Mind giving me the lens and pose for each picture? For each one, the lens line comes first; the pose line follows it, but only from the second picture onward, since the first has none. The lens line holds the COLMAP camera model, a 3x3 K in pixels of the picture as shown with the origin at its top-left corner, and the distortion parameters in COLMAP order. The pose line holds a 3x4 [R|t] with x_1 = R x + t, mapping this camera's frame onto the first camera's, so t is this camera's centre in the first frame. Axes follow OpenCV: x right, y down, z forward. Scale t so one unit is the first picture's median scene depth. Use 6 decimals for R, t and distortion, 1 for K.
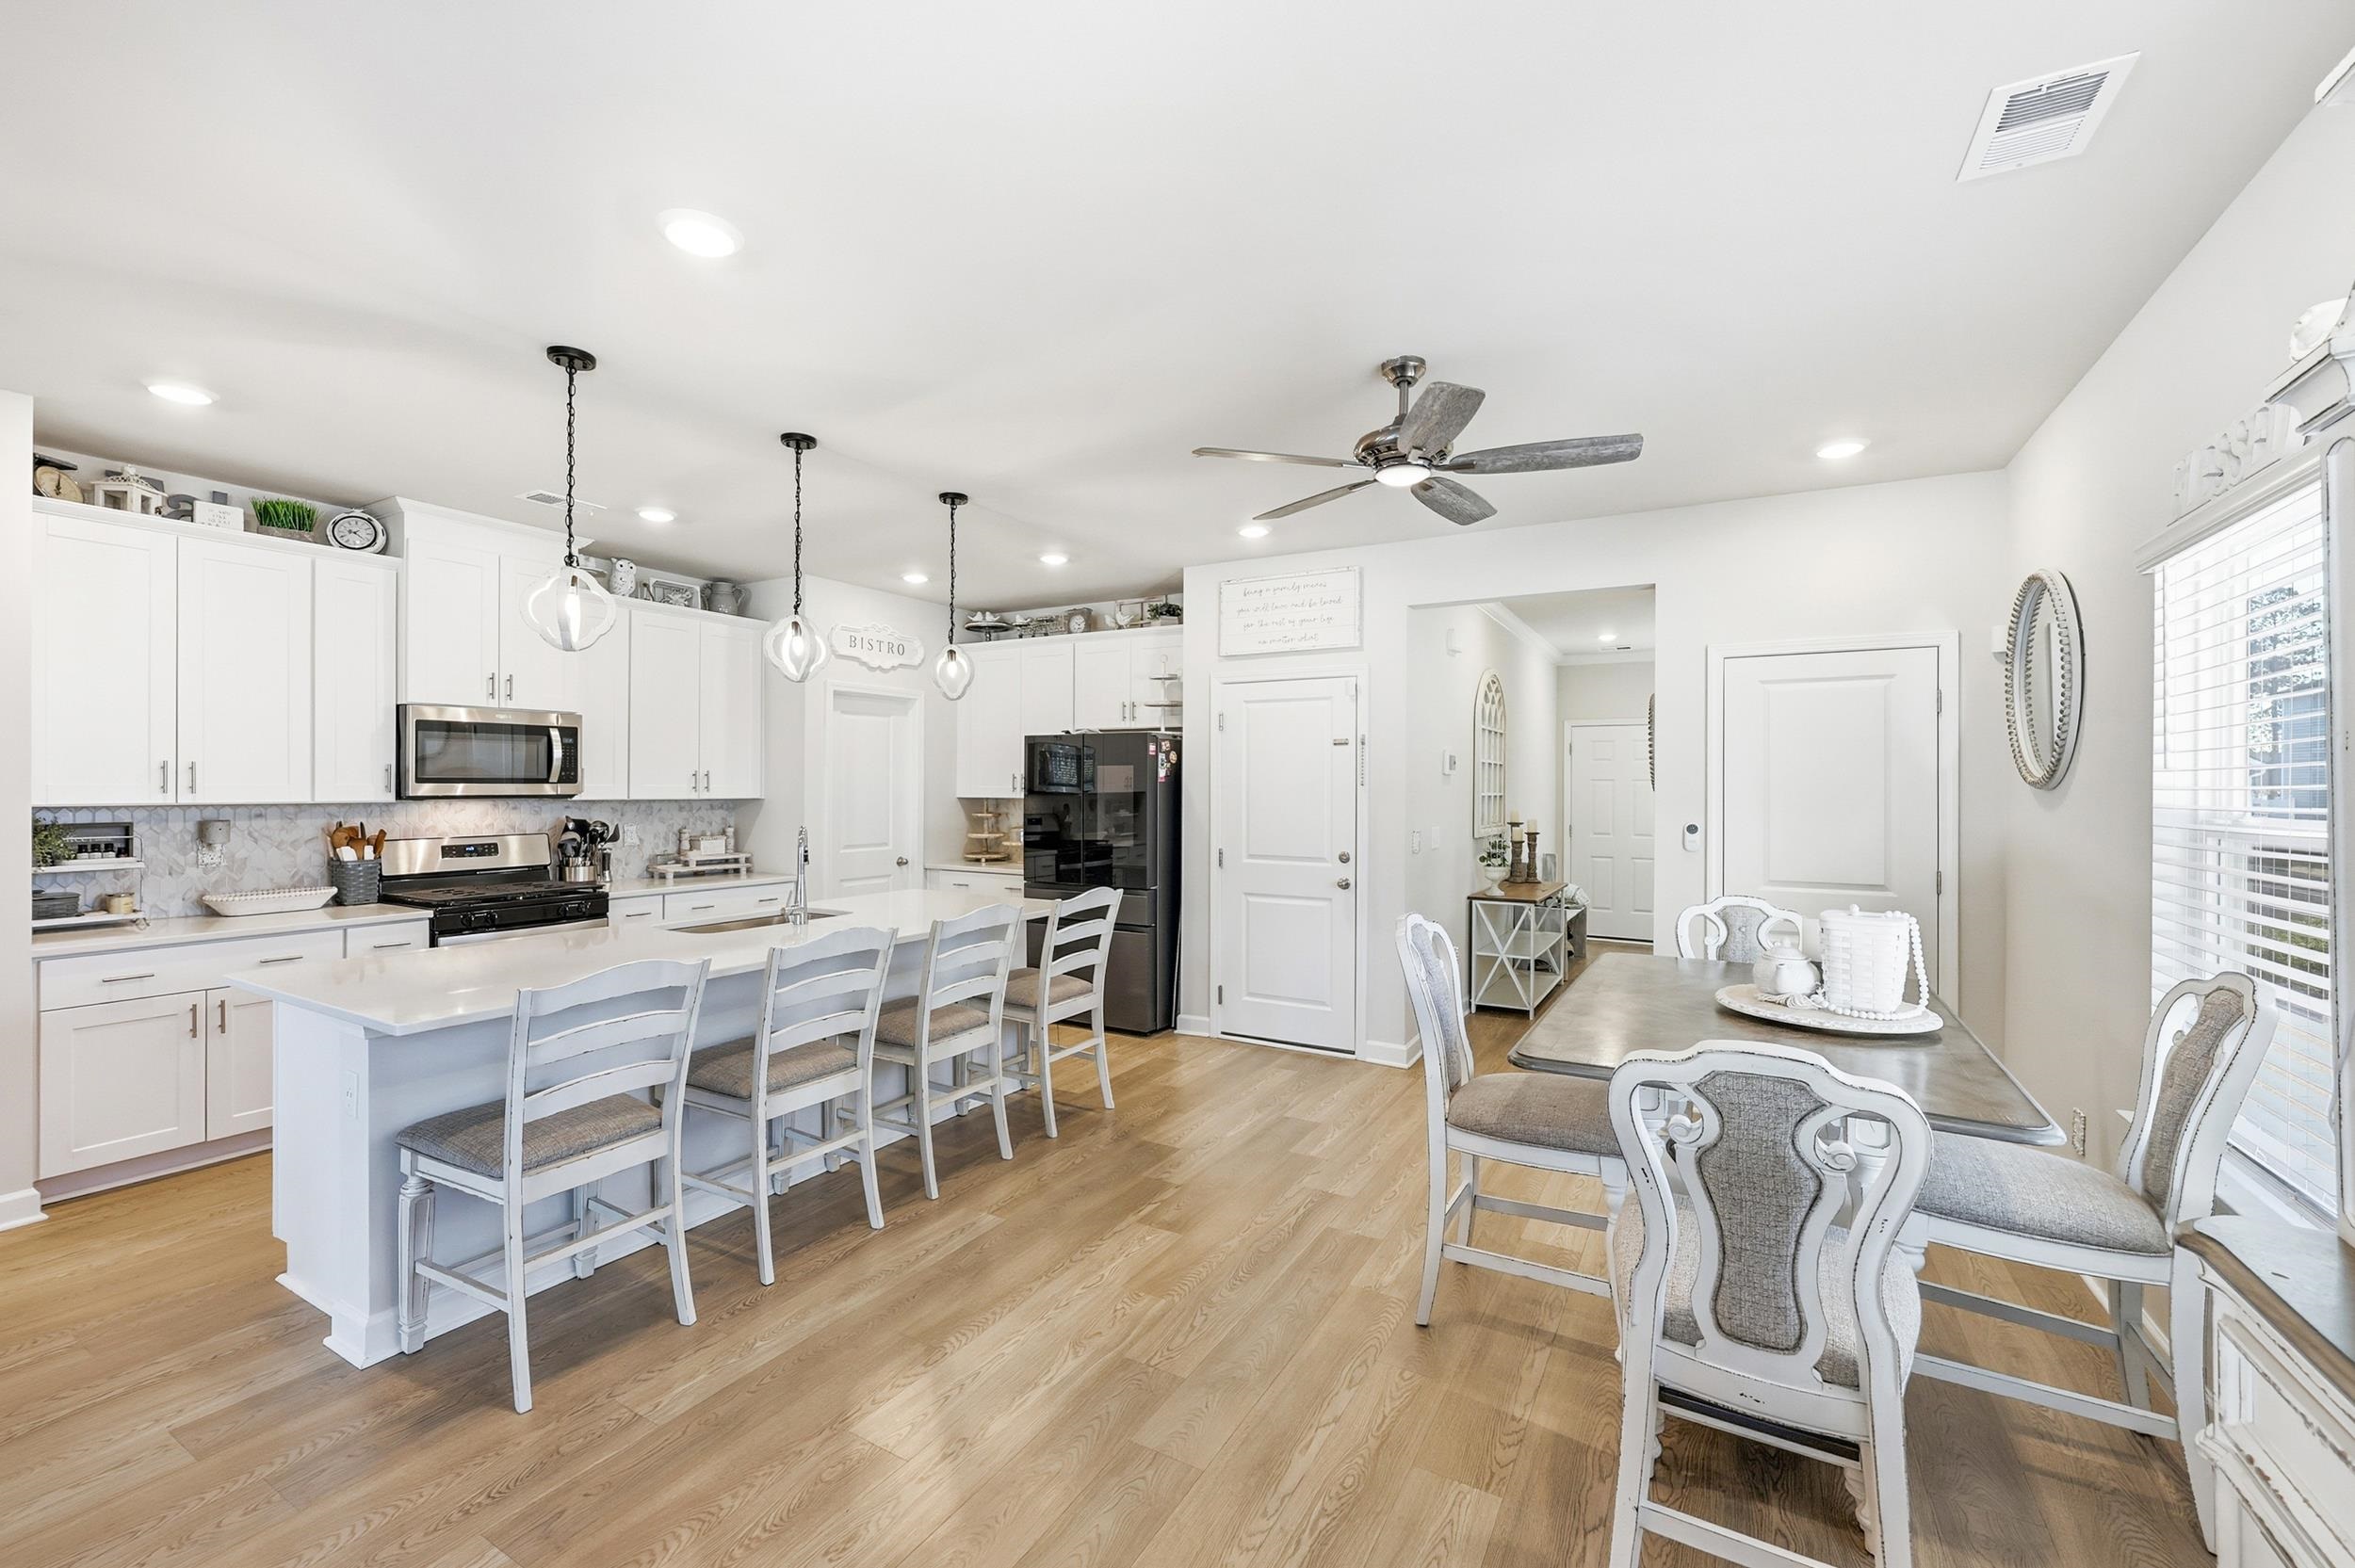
lens RADIAL K [[962.5, 0, 1182.2], [0, 962.5, 787.8], [0, 0, 1]] dist [0.010756, -0.000948]
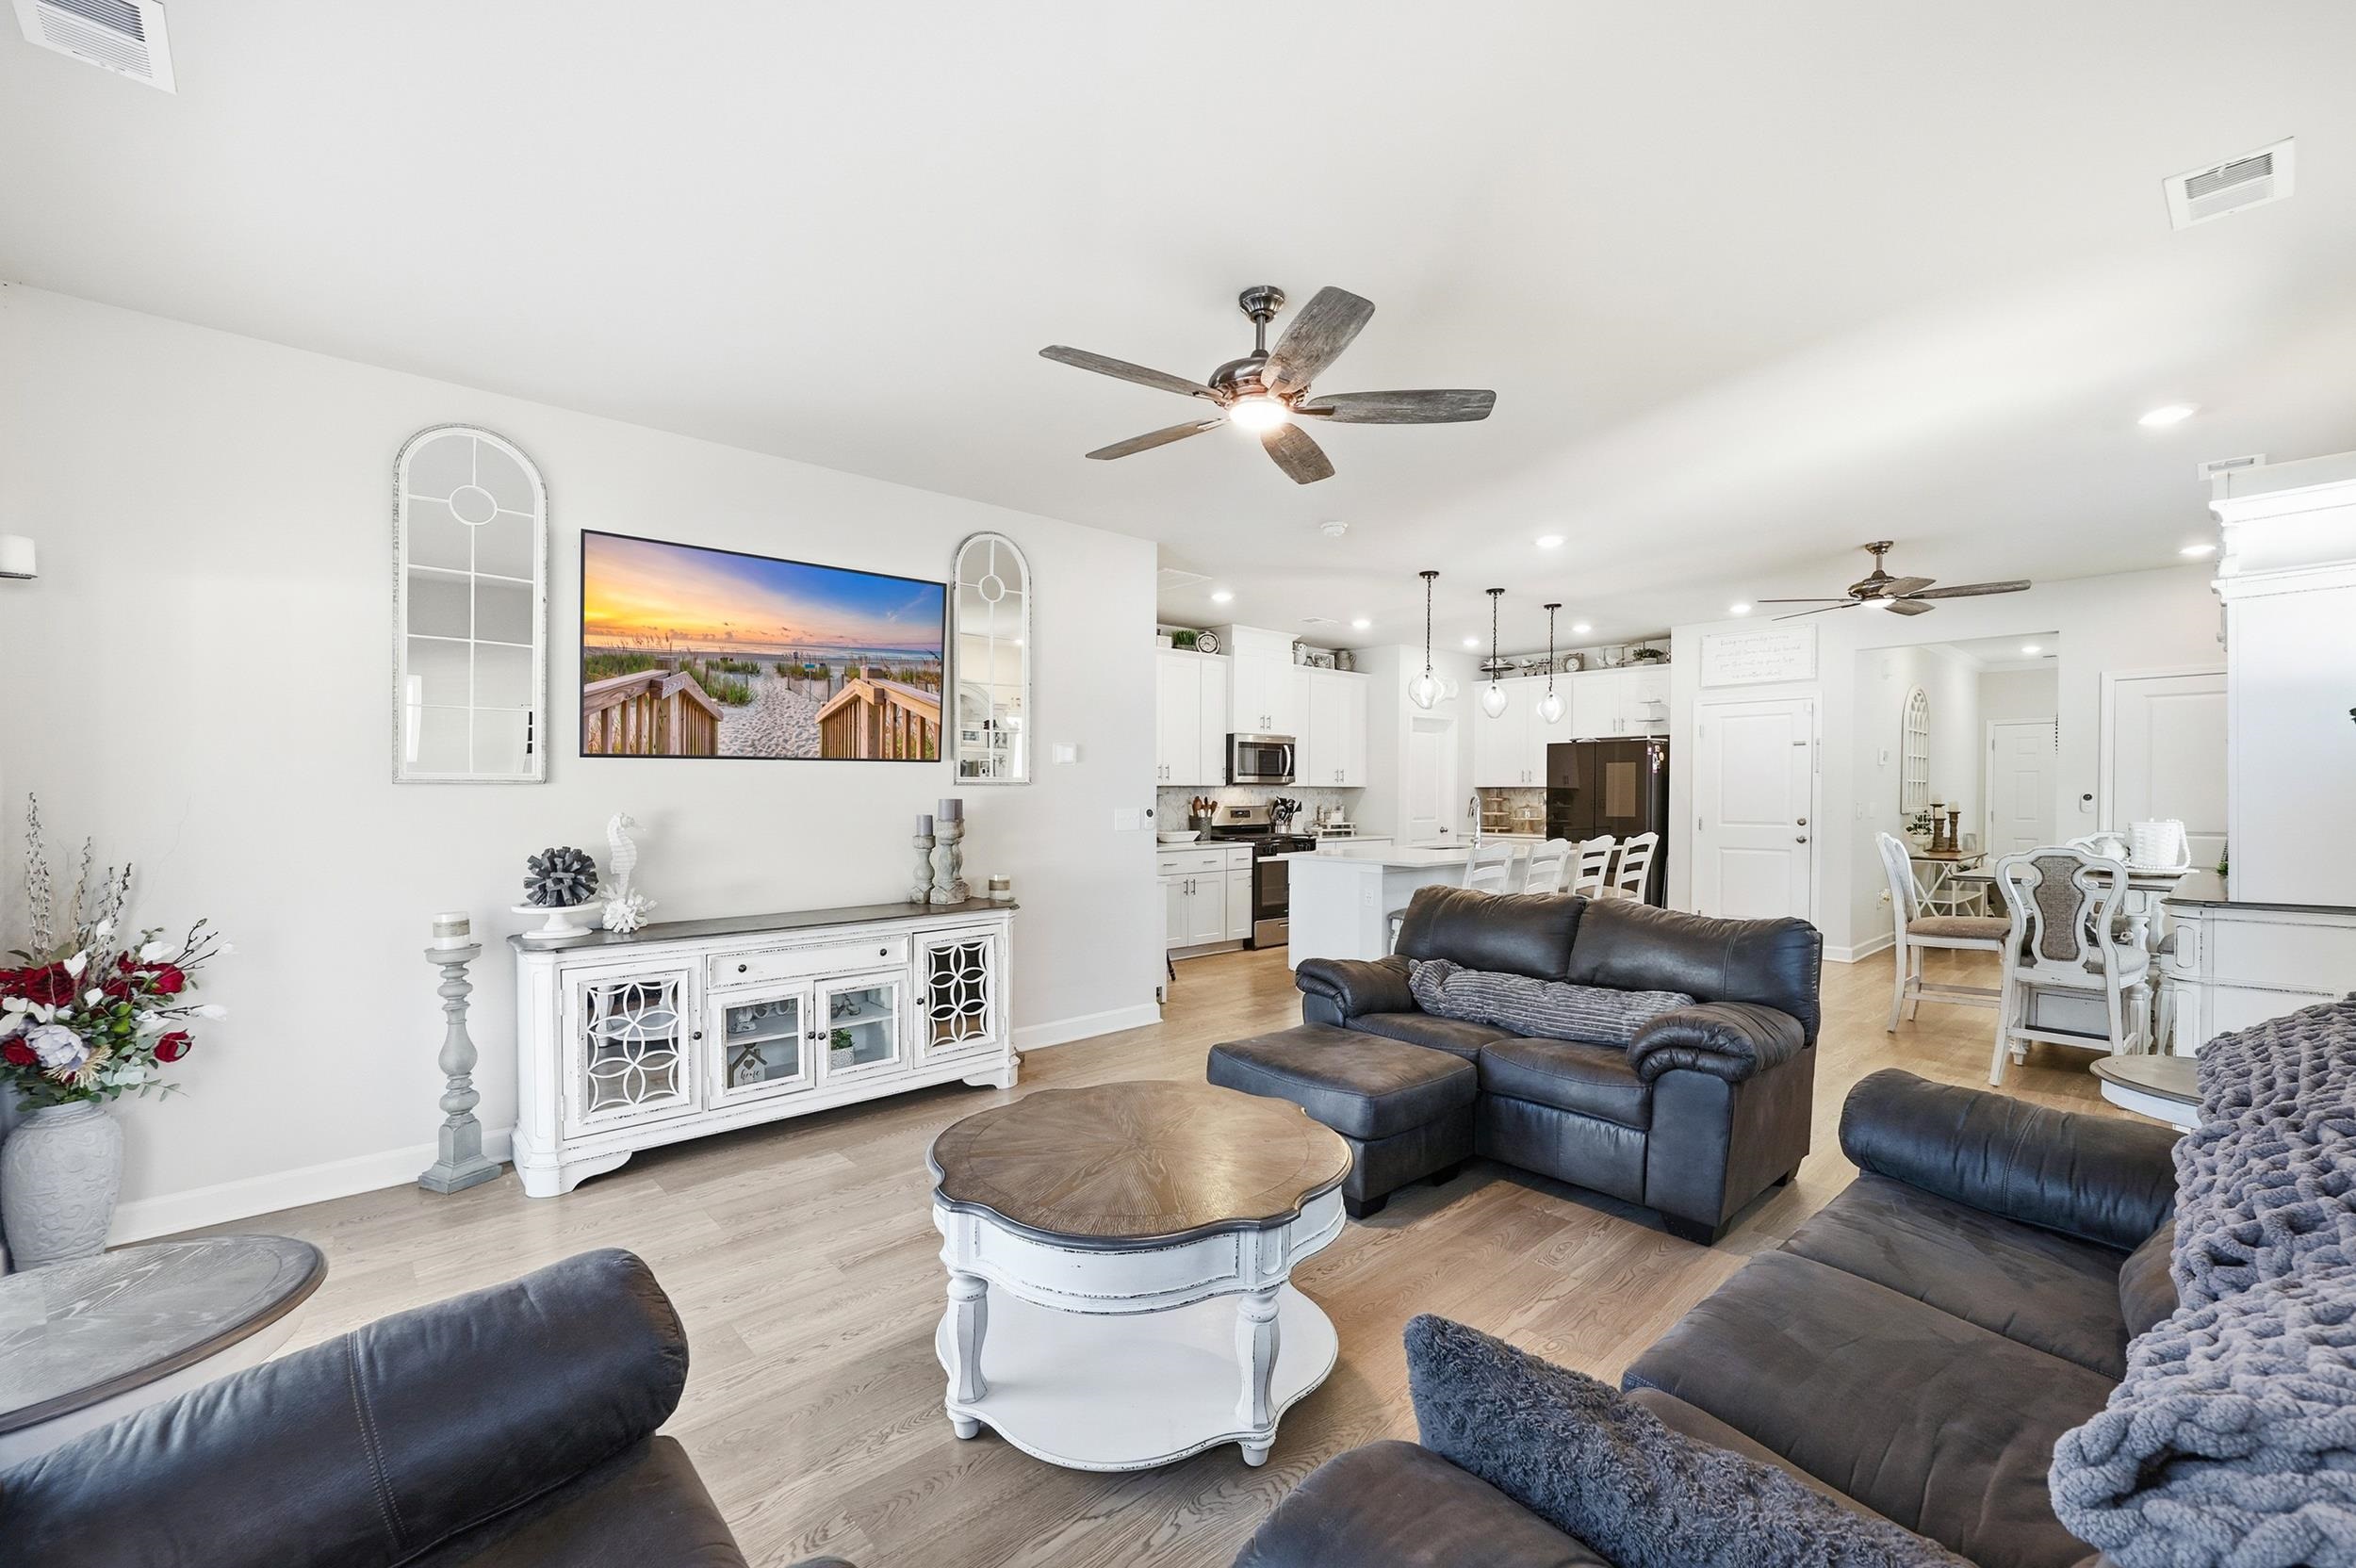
lens RADIAL K [[963.0, 0, 1193.5], [0, 963.0, 807.5], [0, 0, 1]] dist [0.010756, -0.000948]
pose [[0.951758, 0.000349, -0.306850, -0.263031], [0.003604, 0.999918, 0.012316, 0.028864], [0.306829, -0.012828, 0.951678, -0.691507]]
